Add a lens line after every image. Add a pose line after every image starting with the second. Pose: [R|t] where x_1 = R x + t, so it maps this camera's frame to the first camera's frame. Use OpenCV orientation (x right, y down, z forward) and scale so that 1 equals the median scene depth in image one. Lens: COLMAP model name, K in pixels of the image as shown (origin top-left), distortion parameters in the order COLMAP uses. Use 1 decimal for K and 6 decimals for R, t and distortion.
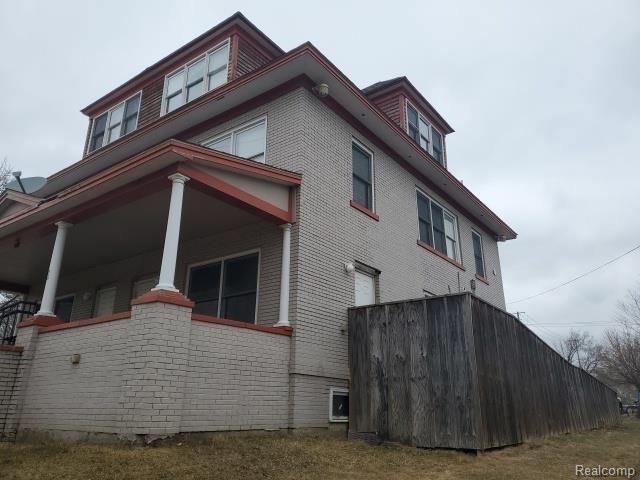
lens RADIAL K [[494.2, 0, 307.7], [0, 494.2, 240.6], [0, 0, 1]] dist [0.064790, -0.067248]
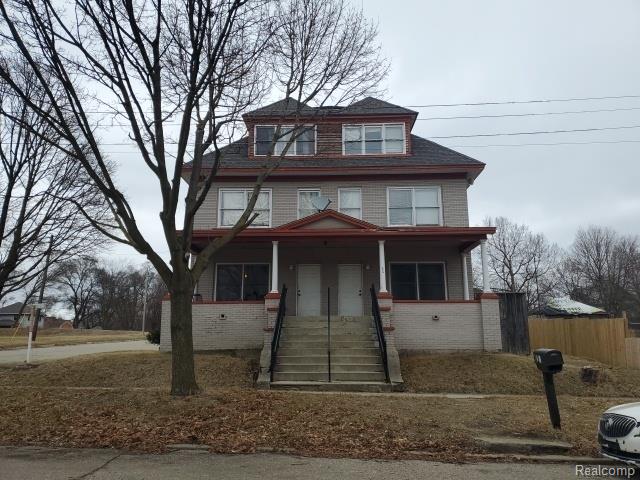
lens RADIAL K [[494.2, 0, 307.7], [0, 494.2, 240.6], [0, 0, 1]] dist [0.064790, -0.067248]
pose [[0.830192, 0.101211, 0.548212, -1.688225], [-0.175070, 0.980965, 0.084015, -0.141718], [-0.529274, -0.165724, 0.832109, -0.358067]]
